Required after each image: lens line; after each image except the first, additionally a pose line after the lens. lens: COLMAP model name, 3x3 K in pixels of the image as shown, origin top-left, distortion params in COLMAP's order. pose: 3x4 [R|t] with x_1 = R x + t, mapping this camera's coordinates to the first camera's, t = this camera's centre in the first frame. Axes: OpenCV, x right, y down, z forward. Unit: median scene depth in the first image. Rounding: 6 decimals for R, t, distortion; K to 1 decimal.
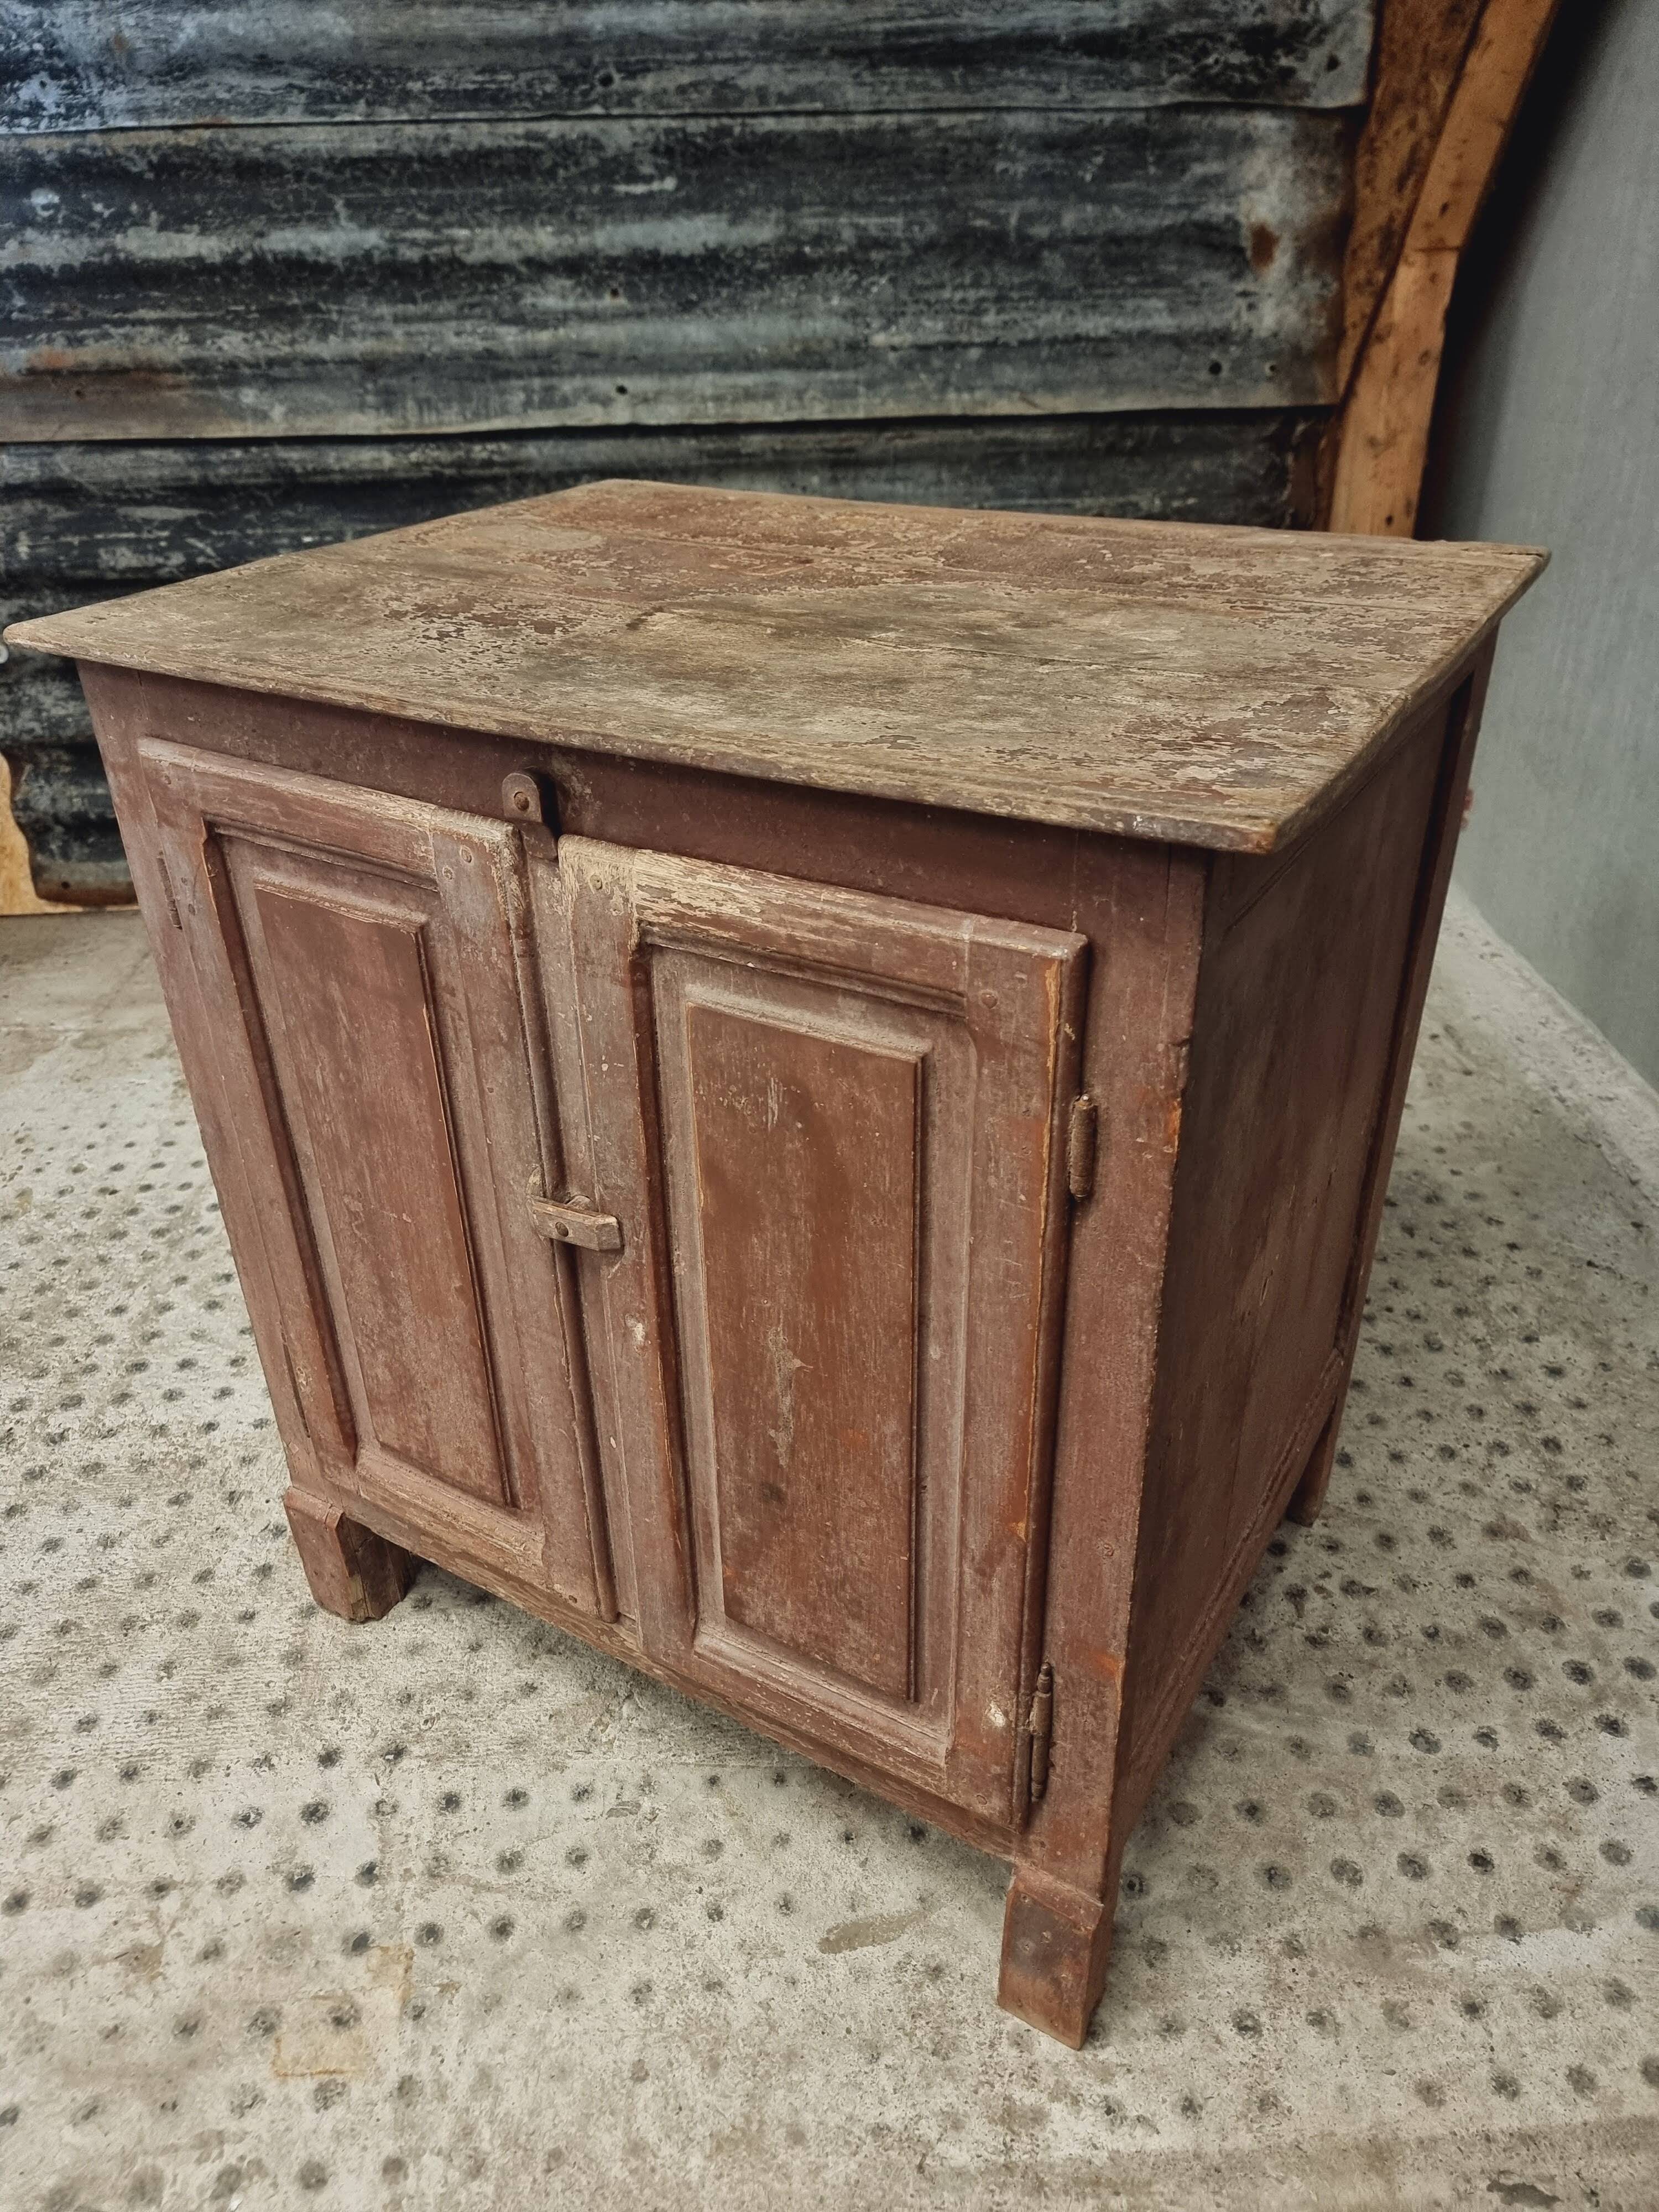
lens RADIAL K [[1542.2, 0, 823.8], [0, 1542.2, 1099.0], [0, 0, 1]] dist [0.064023, -0.062102]
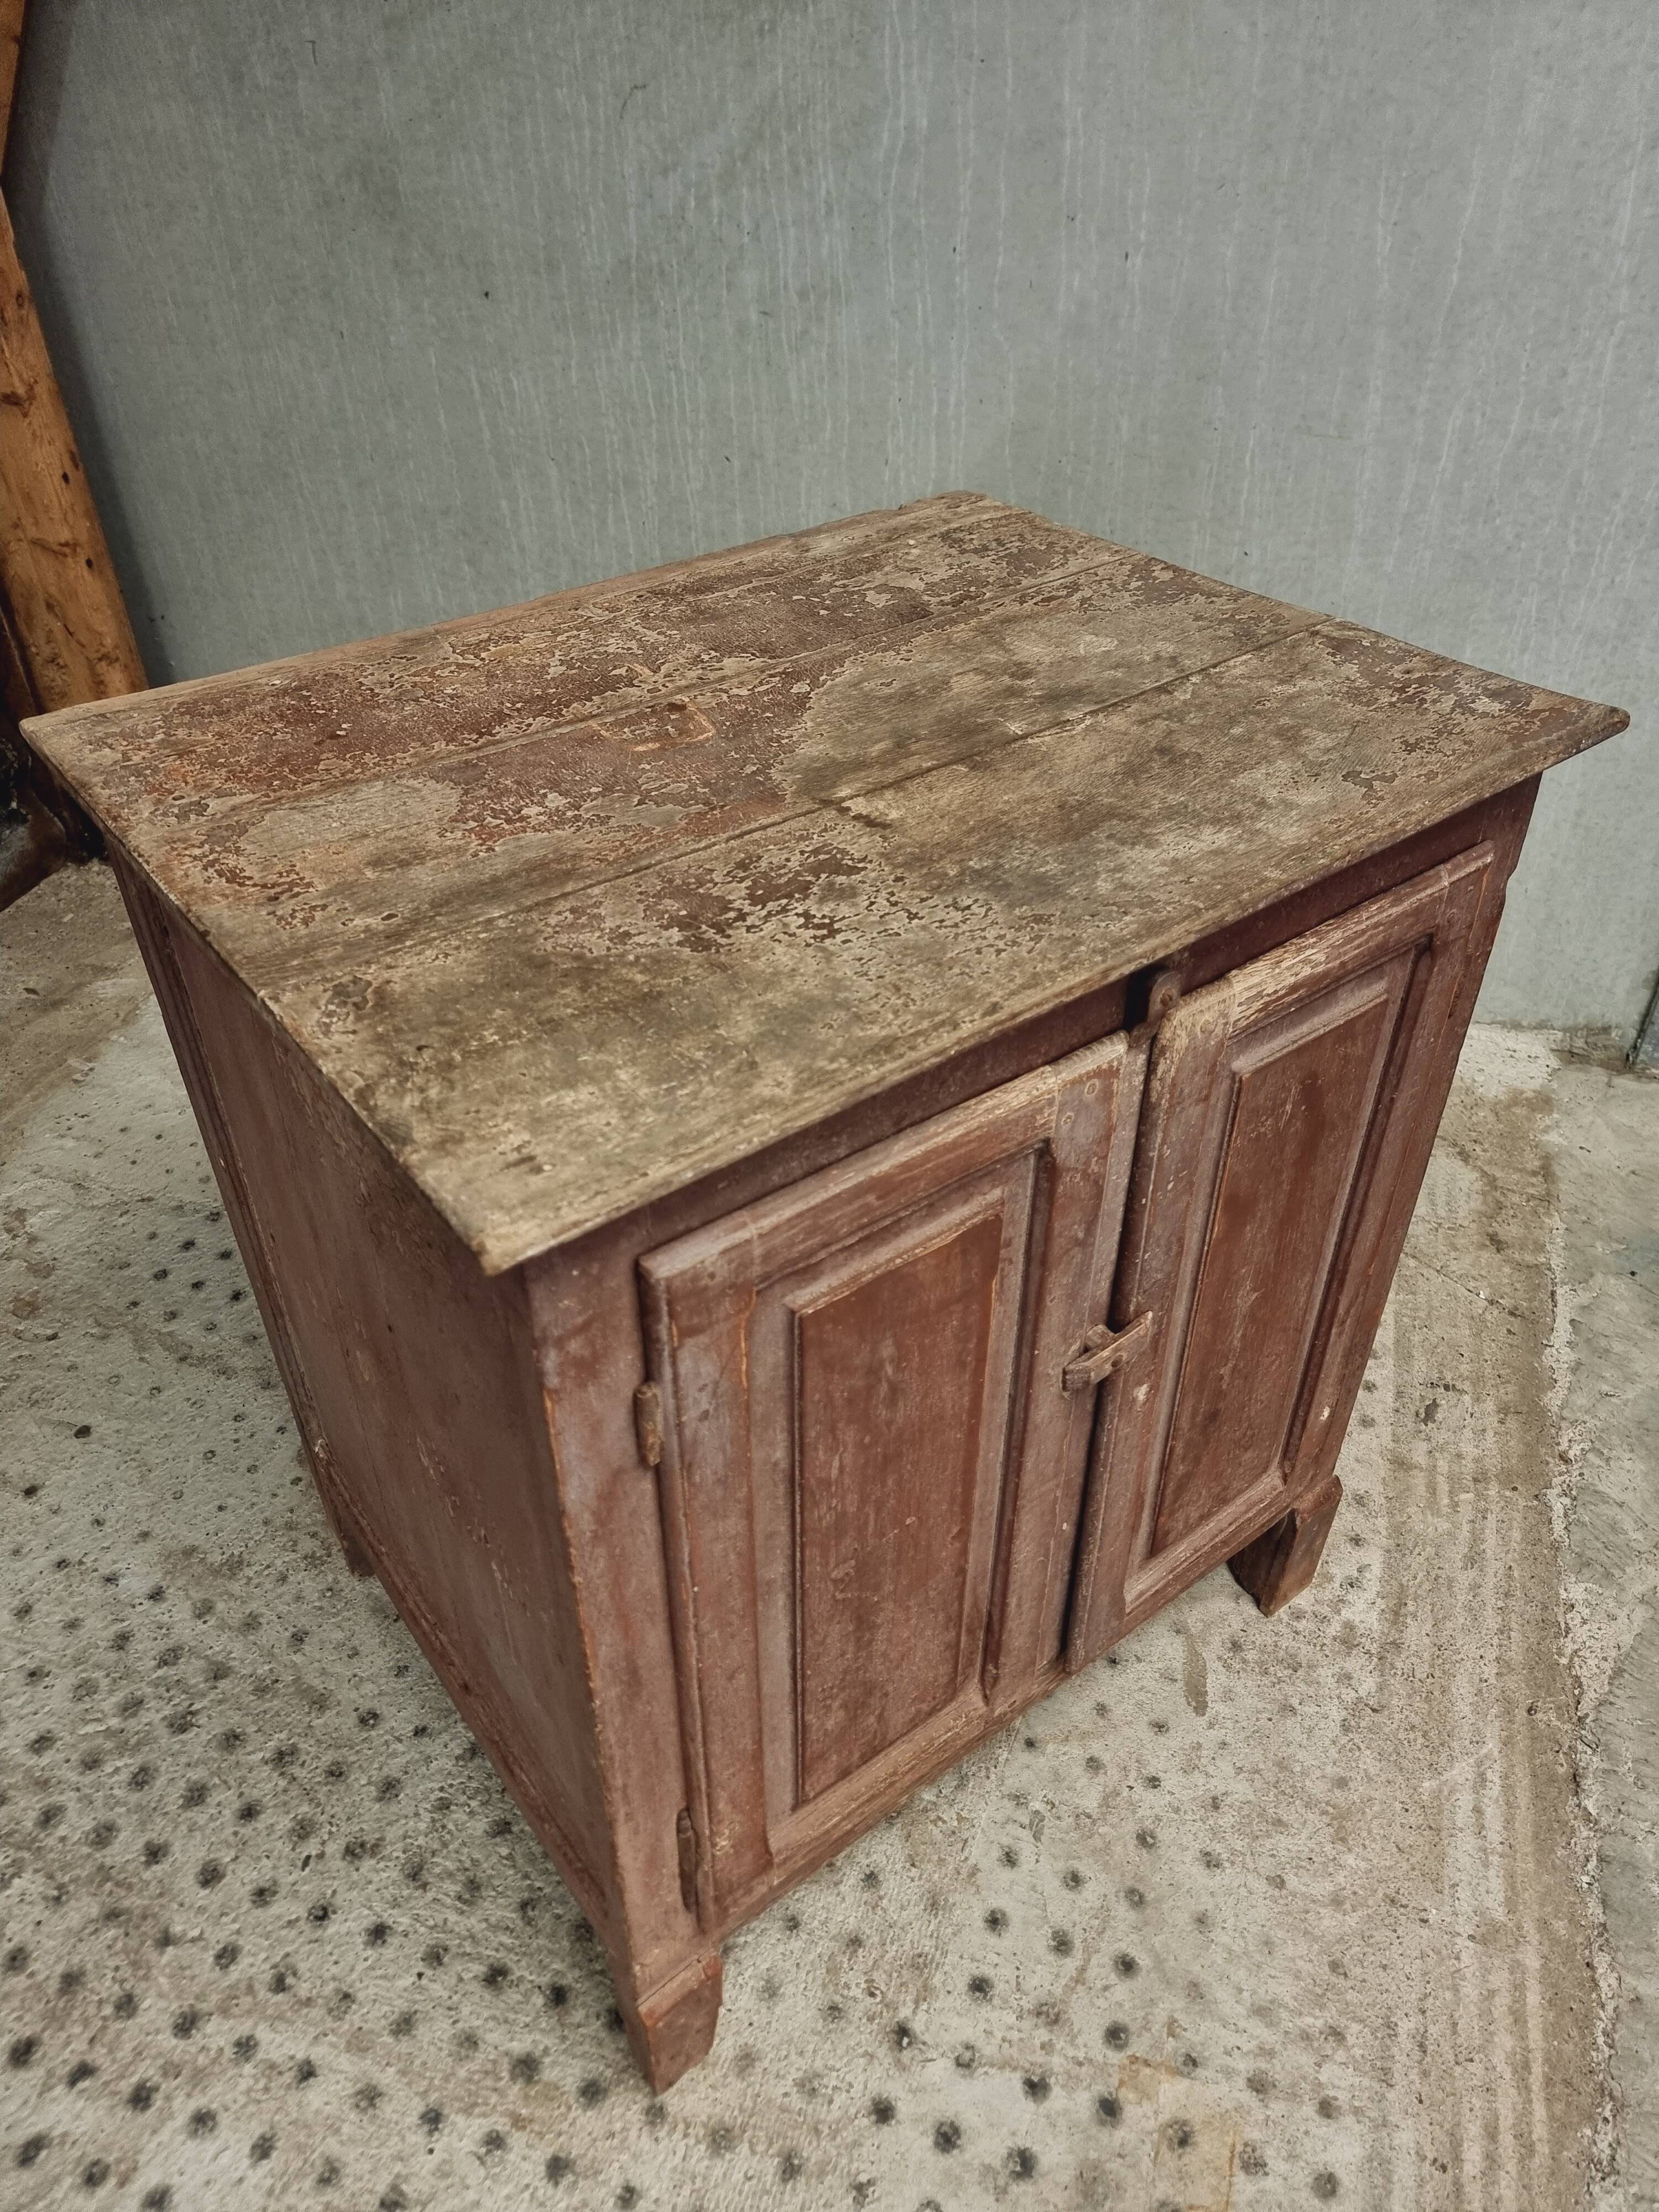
lens RADIAL K [[1533.1, 0, 805.3], [0, 1533.1, 1097.1], [0, 0, 1]] dist [0.070368, -0.060076]
pose [[0.373844, -0.549037, 0.747529, -0.386555], [0.464654, 0.808400, 0.361368, -0.221415], [-0.802706, 0.212247, 0.557327, 0.234027]]
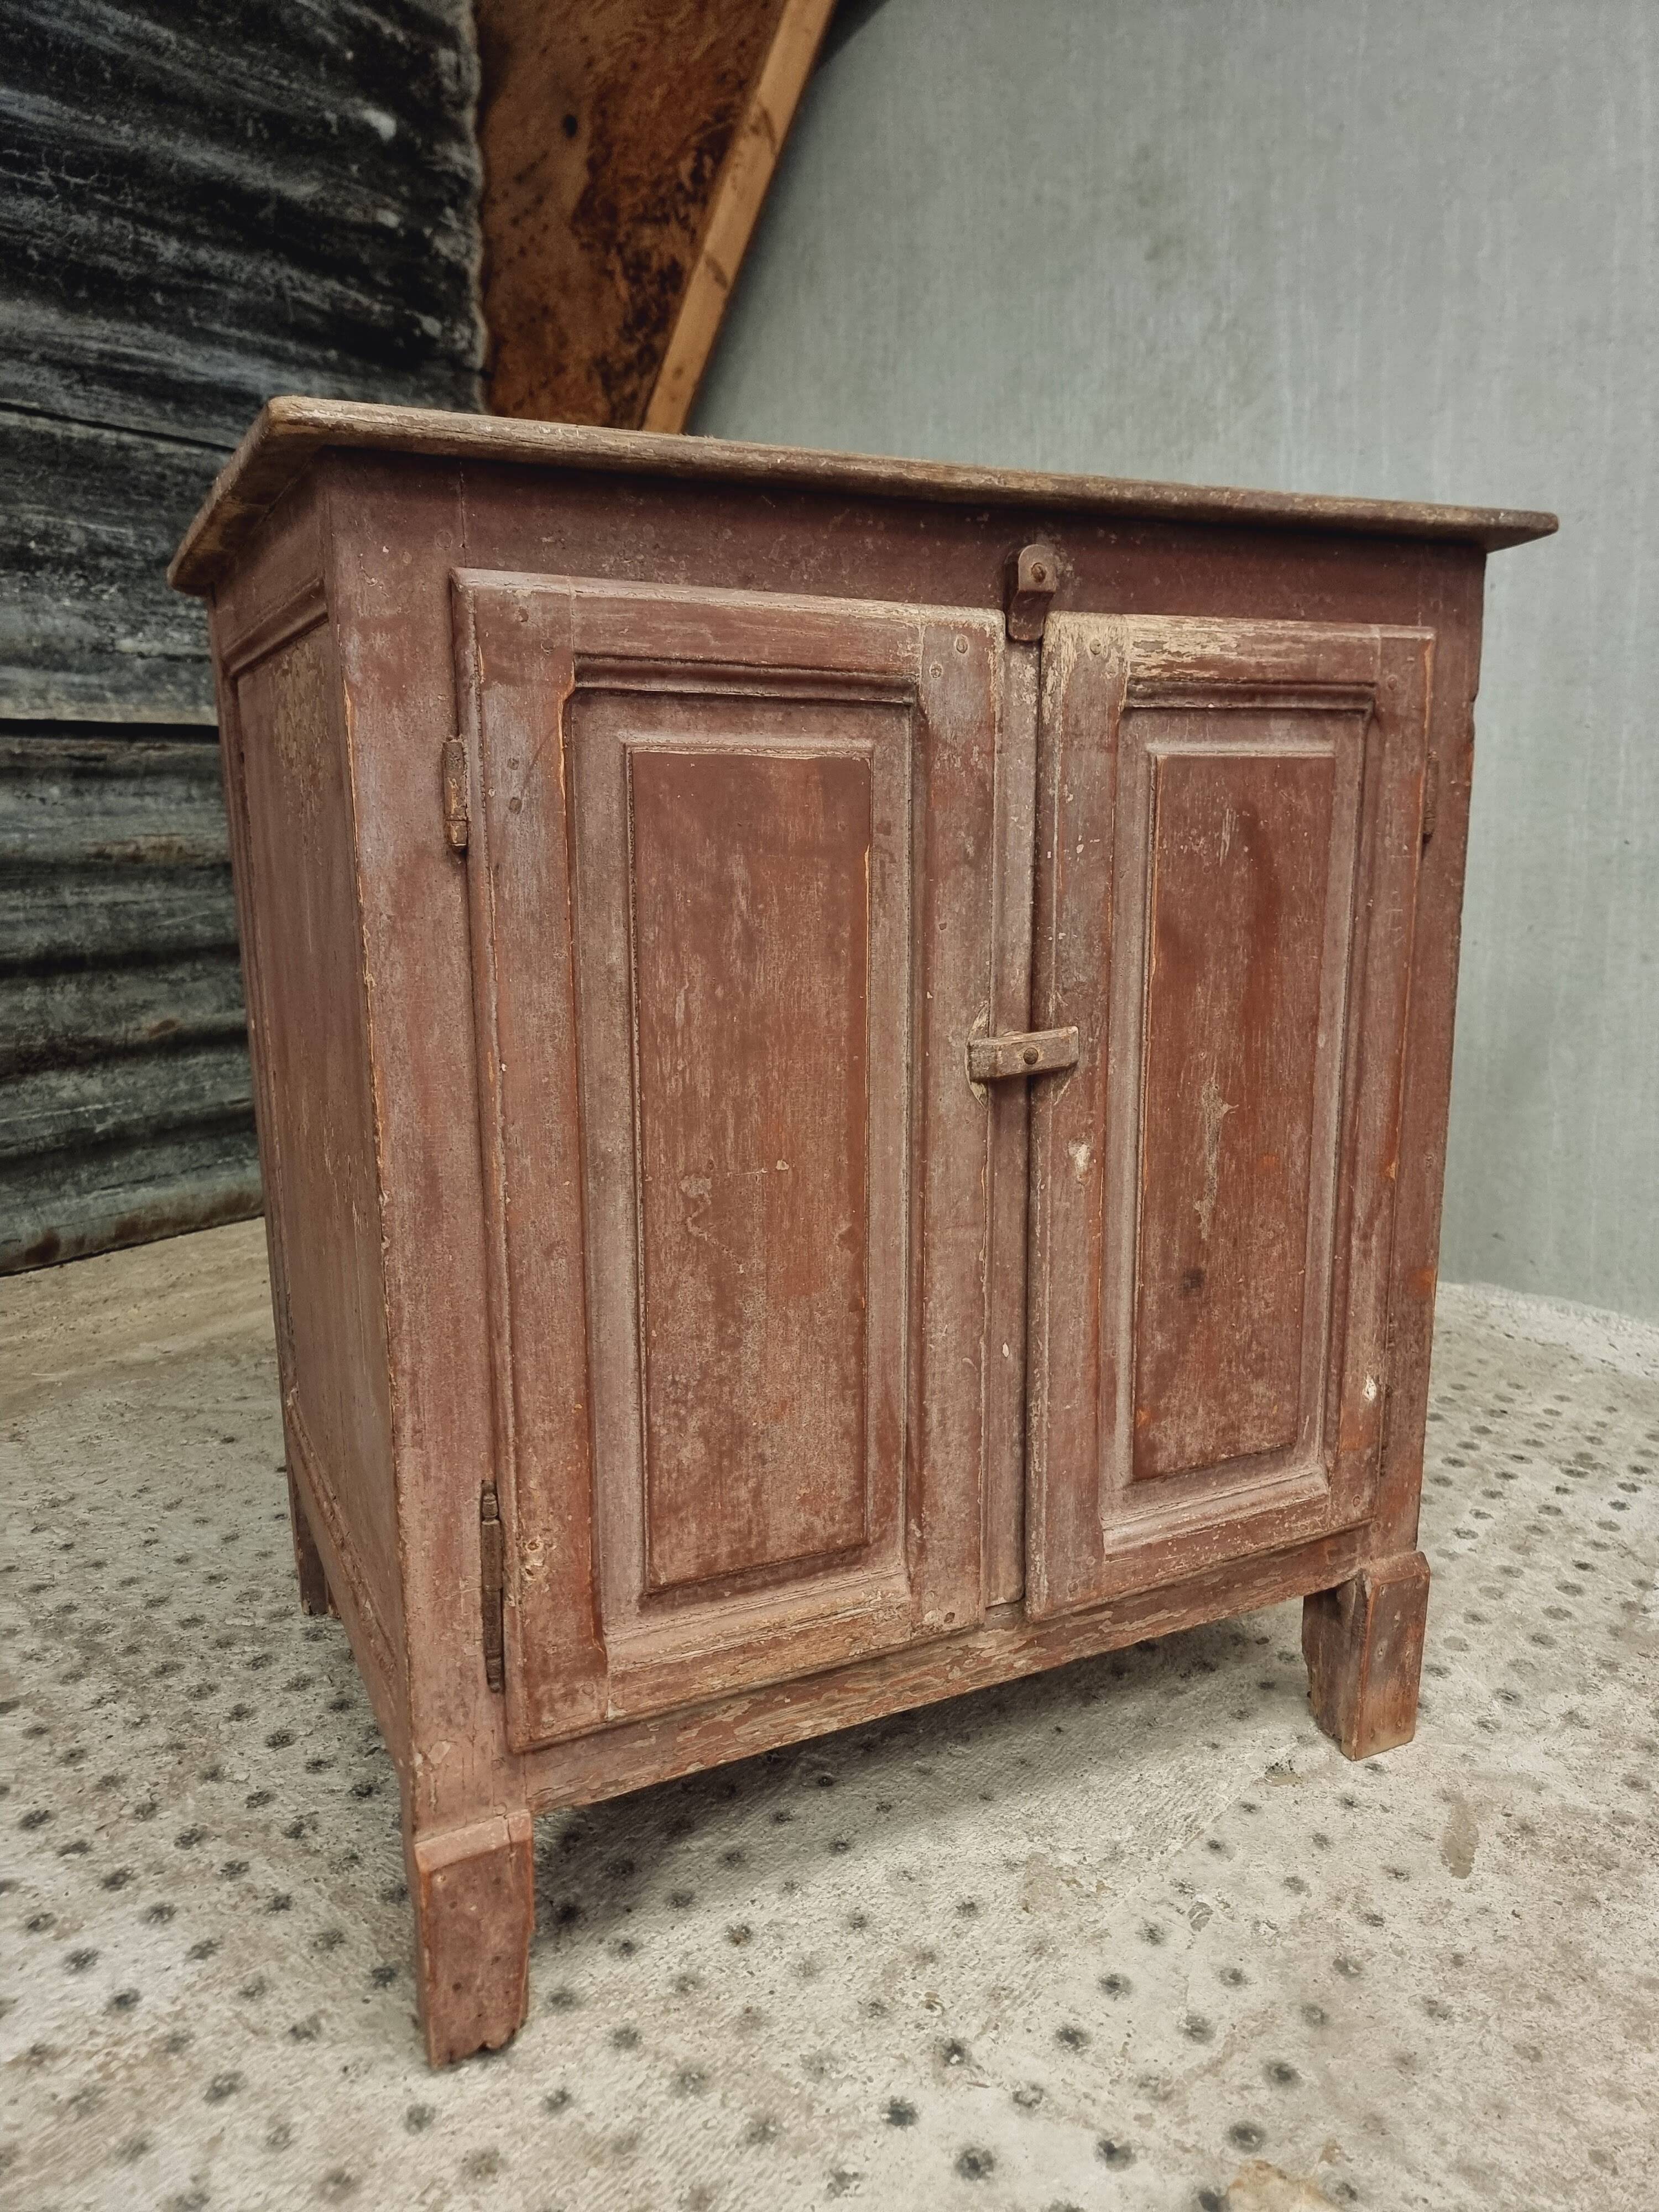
lens RADIAL K [[1530.9, 0, 817.1], [0, 1530.9, 1110.7], [0, 0, 1]] dist [0.062804, -0.054085]
pose [[0.544020, -0.152676, 0.825065, -0.434308], [0.415708, 0.903185, -0.106972, 0.068129], [-0.728855, 0.401181, 0.554819, 0.244955]]
